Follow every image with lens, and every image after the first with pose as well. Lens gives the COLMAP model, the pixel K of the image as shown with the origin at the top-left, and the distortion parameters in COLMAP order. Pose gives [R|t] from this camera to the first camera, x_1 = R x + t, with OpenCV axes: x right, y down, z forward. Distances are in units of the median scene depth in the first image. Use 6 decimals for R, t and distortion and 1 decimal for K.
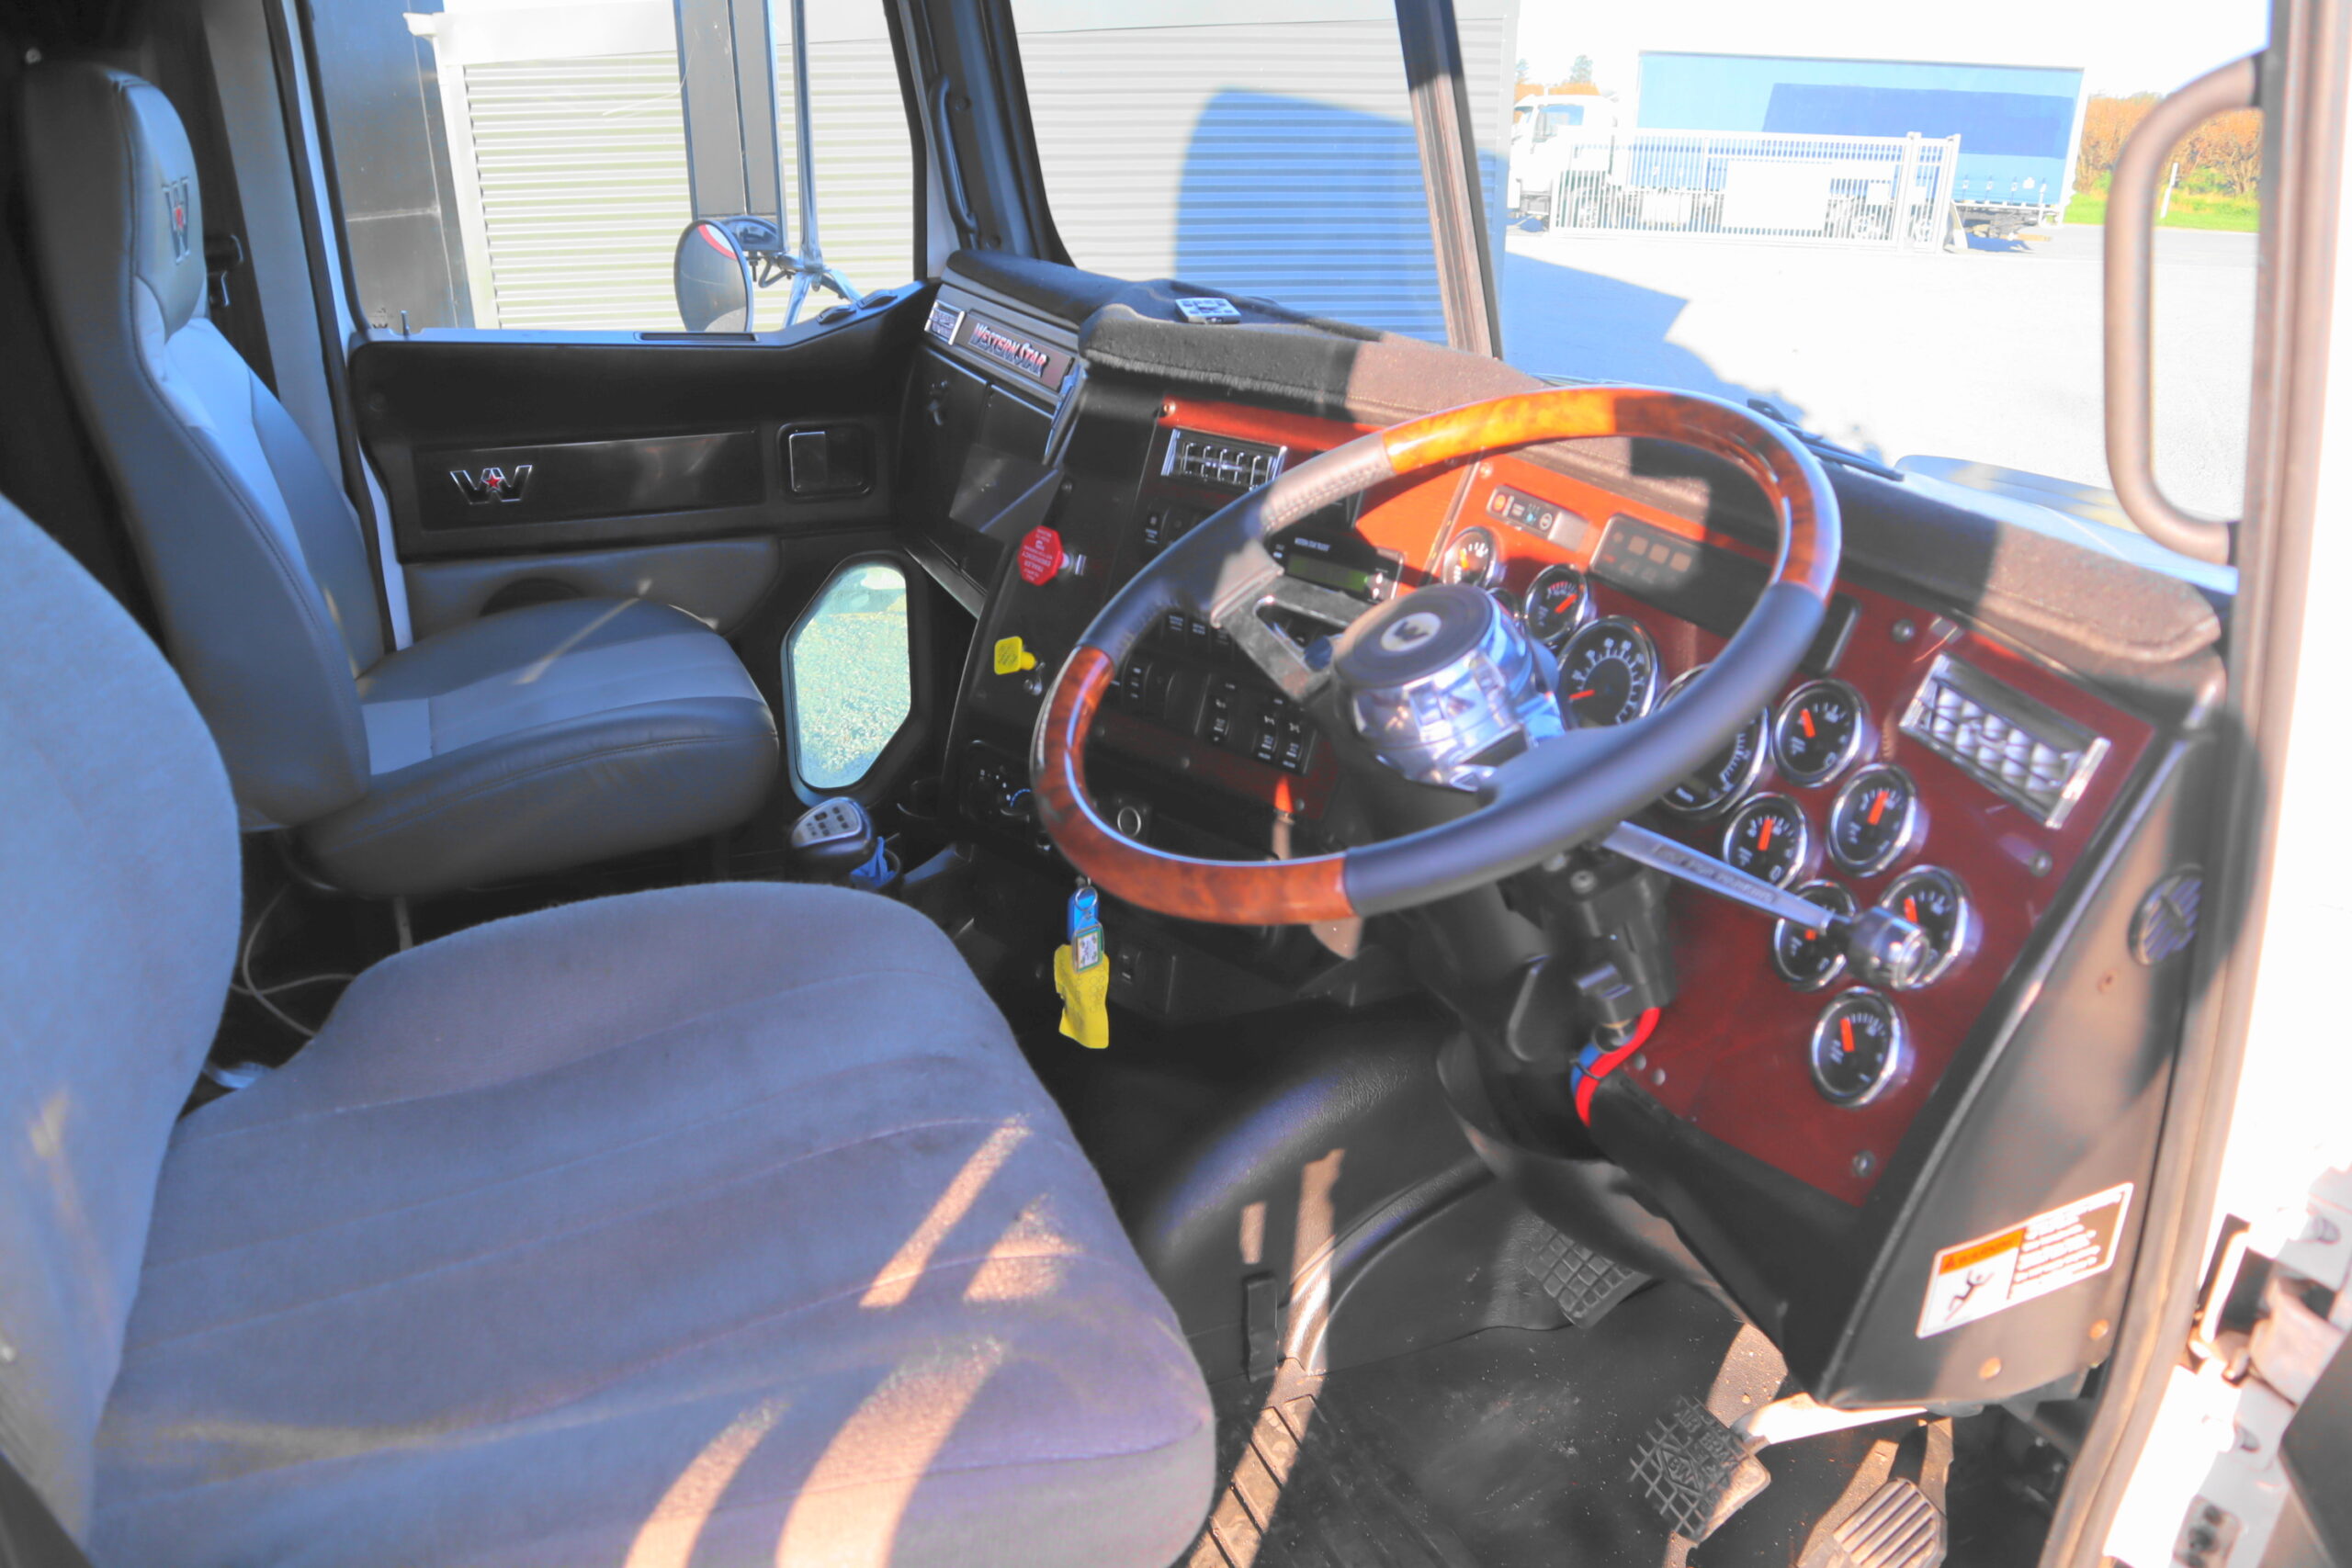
lens RADIAL K [[1650.8, 0, 1176.0], [0, 1650.8, 784.0], [0, 0, 1]] dist [-0.123500, 0.088001]
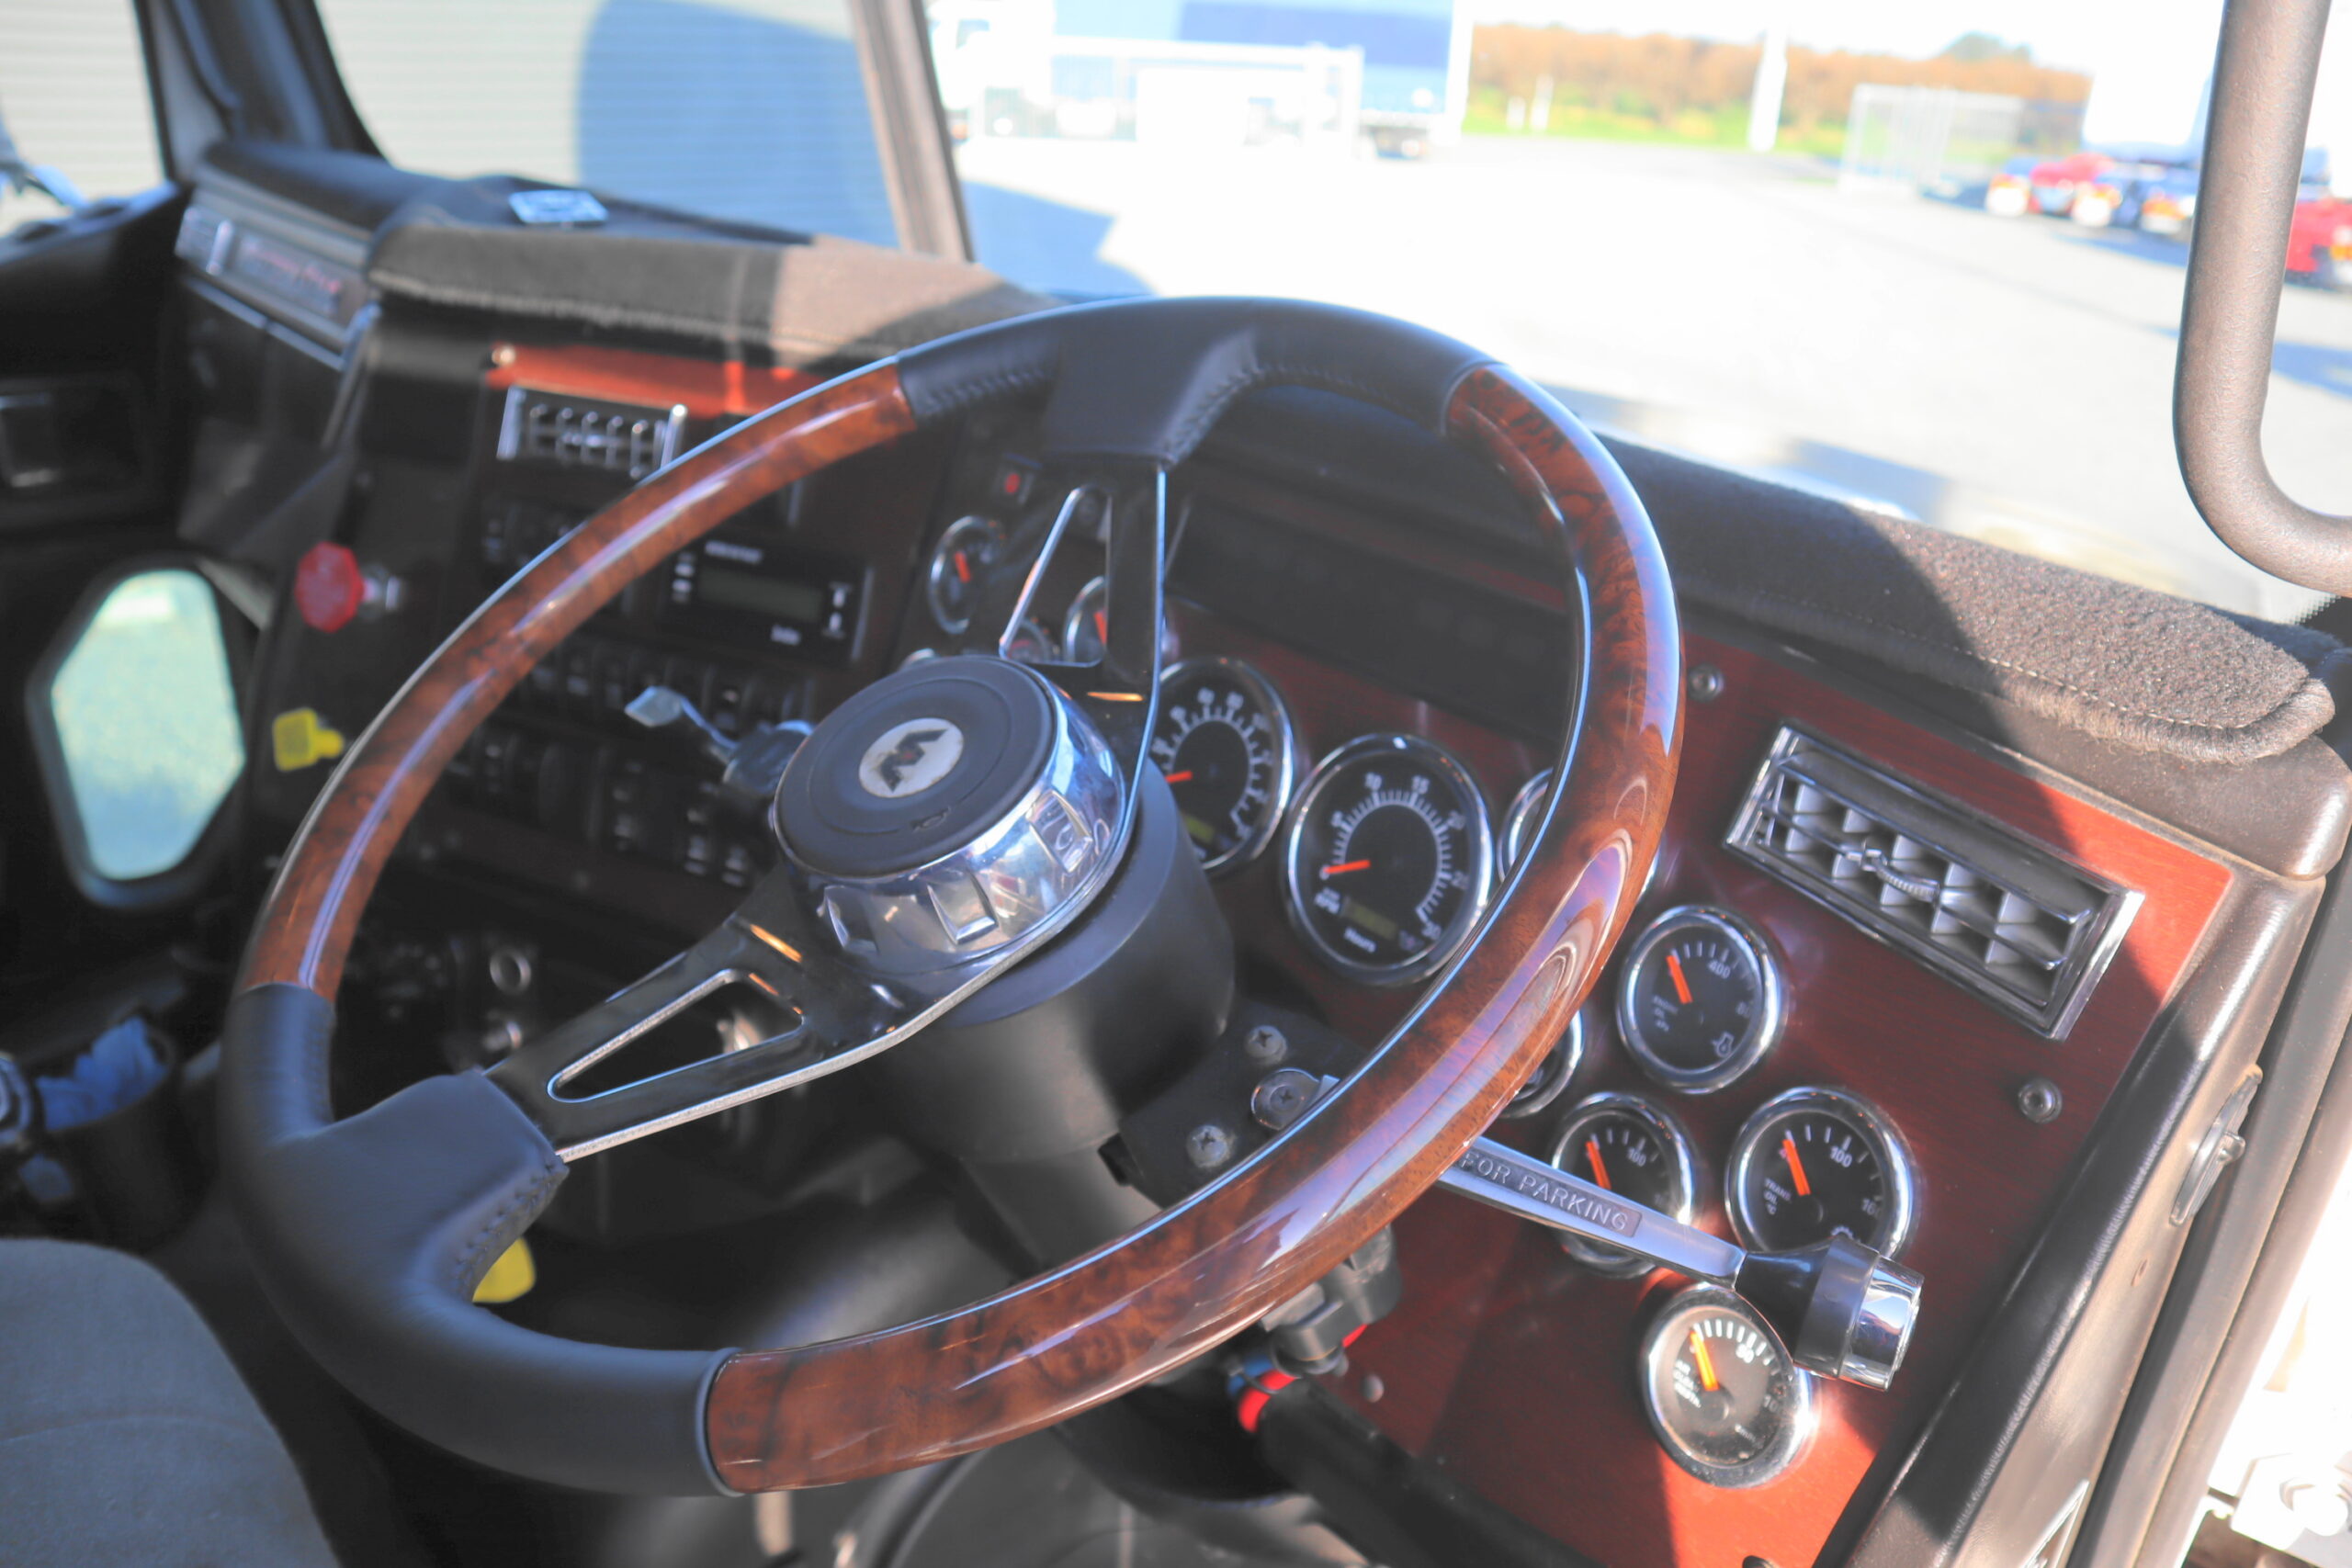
lens RADIAL K [[1617.8, 0, 1176.0], [0, 1617.8, 784.0], [0, 0, 1]] dist [-0.129538, 0.127895]
pose [[0.943890, -0.109623, 0.311537, 0.036527], [0.093546, 0.993416, 0.066135, -0.072496], [-0.316736, -0.033281, 0.947930, 0.296695]]
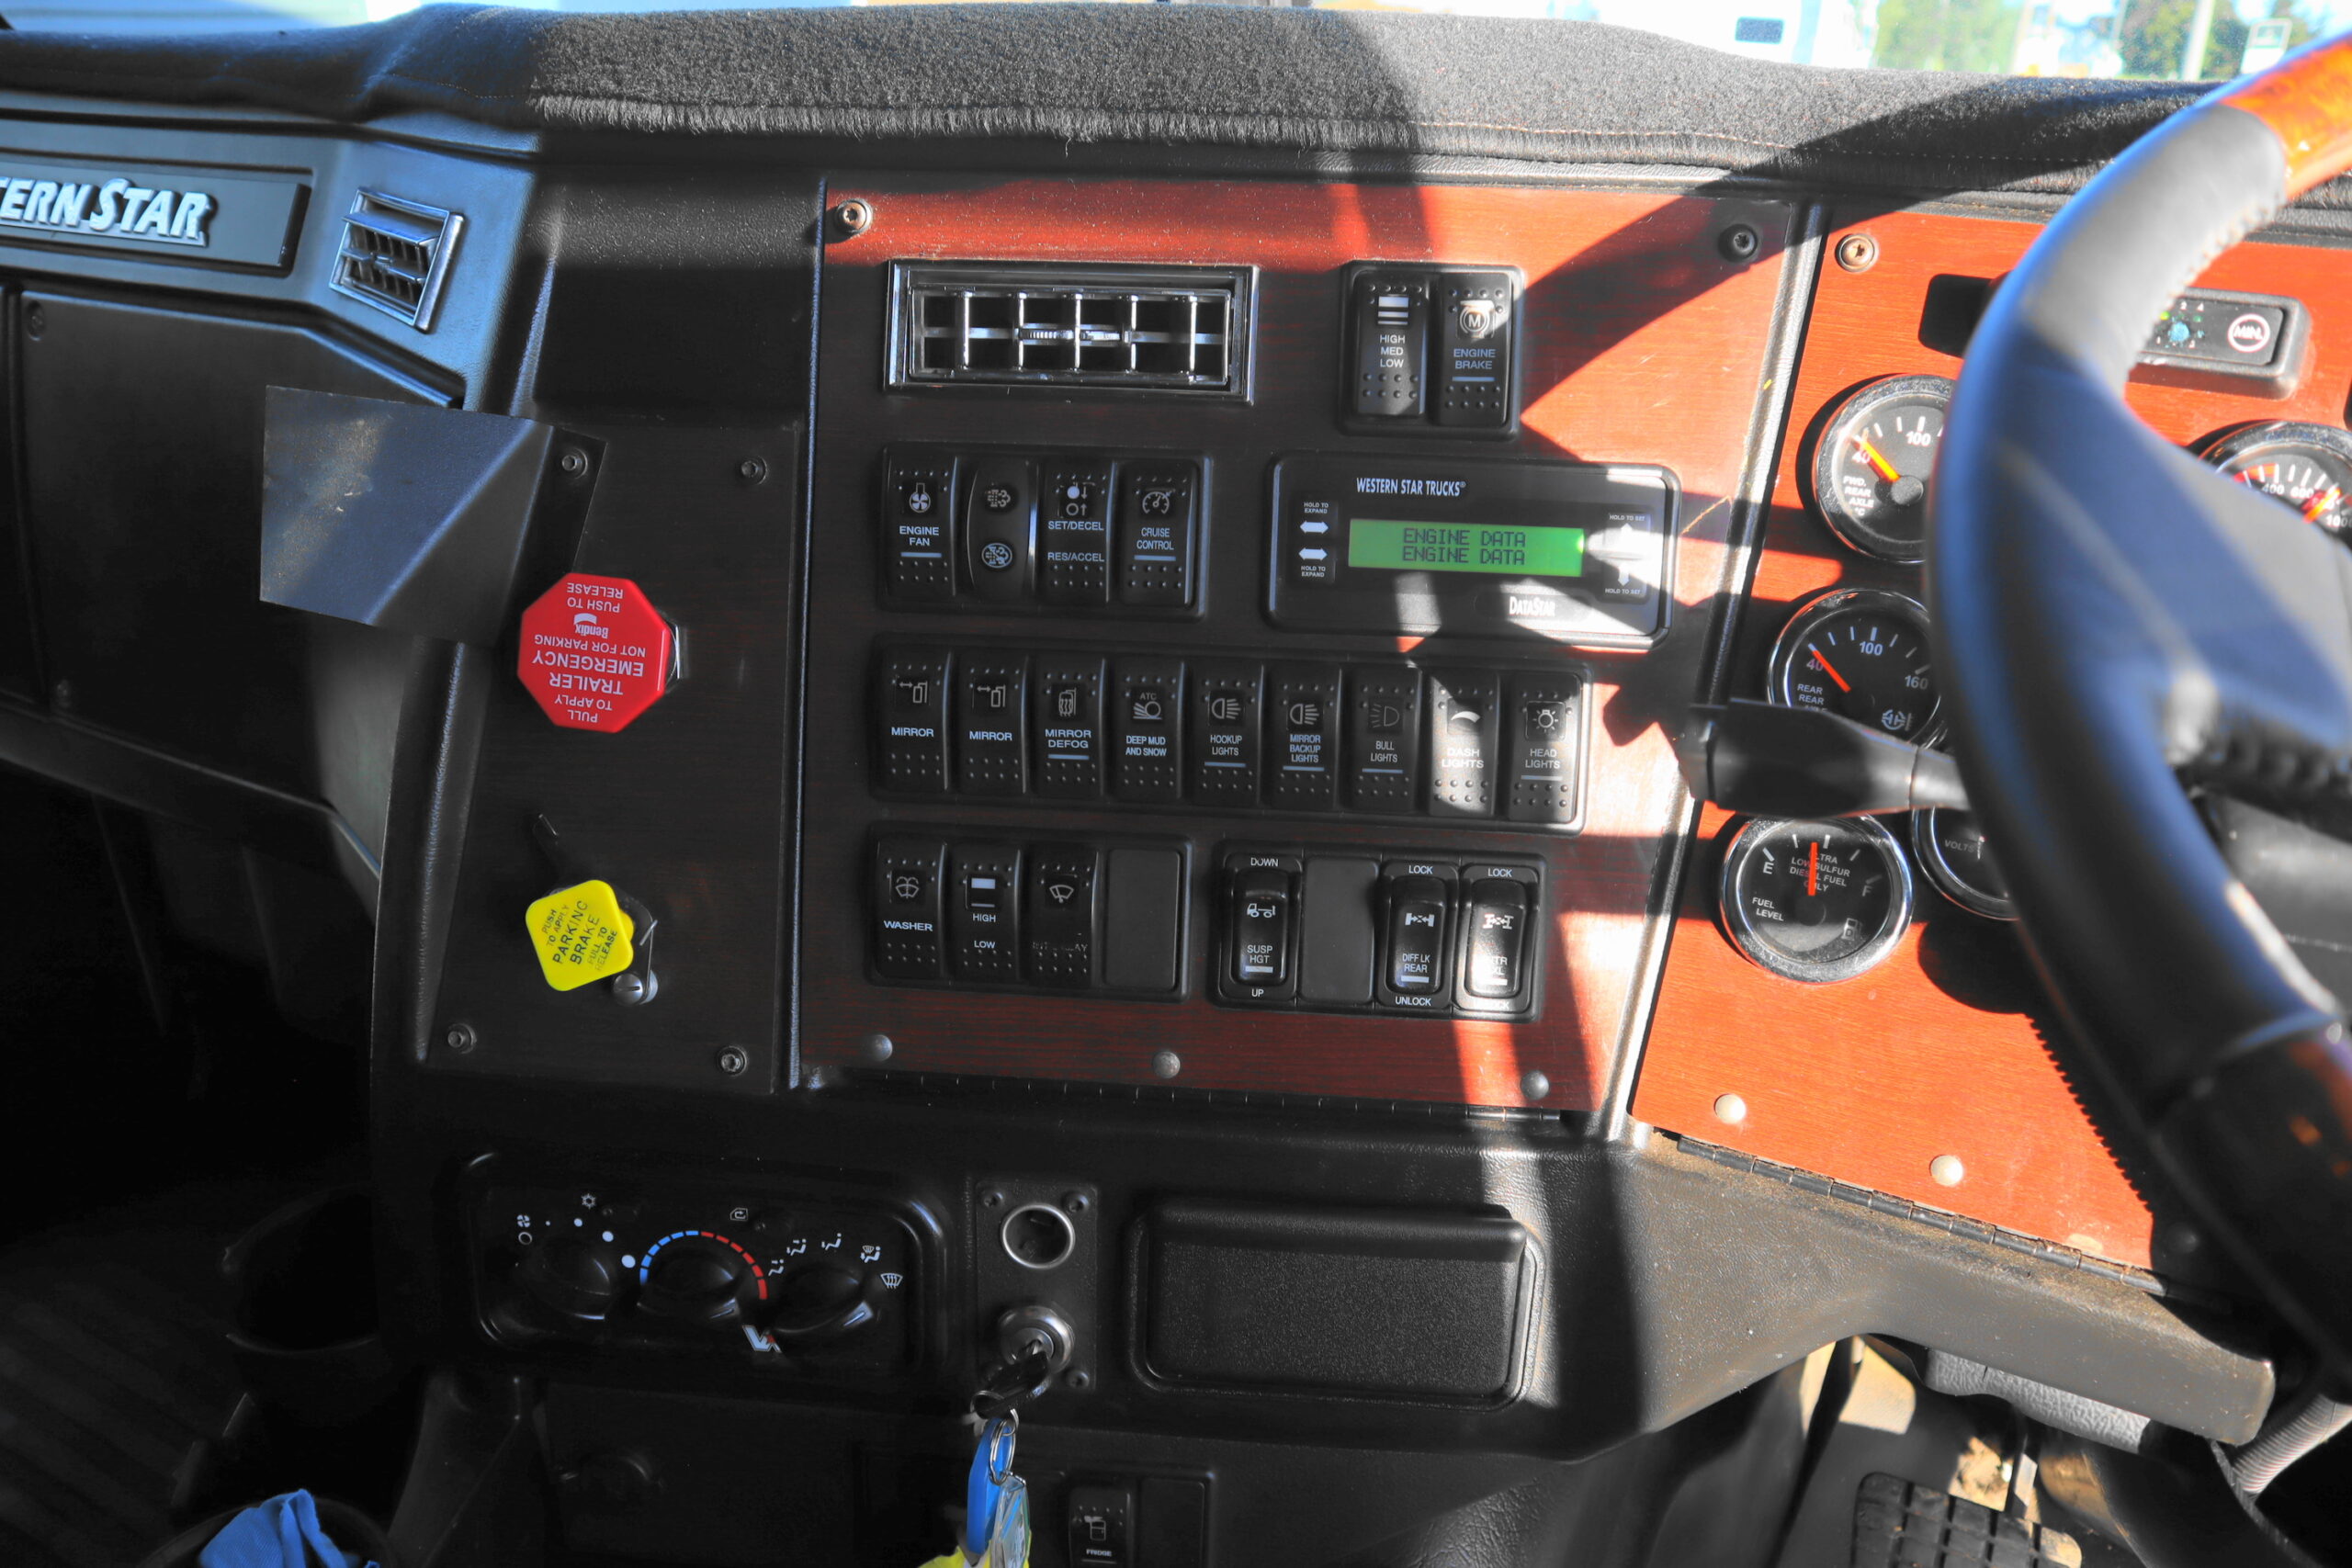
lens RADIAL K [[1650.8, 0, 1176.0], [0, 1650.8, 784.0], [0, 0, 1]] dist [-0.123500, 0.088001]
pose [[0.773444, -0.269476, 0.573731, -0.208478], [0.239226, 0.962292, 0.129480, -0.132247], [-0.586989, 0.037106, 0.808744, 0.656854]]
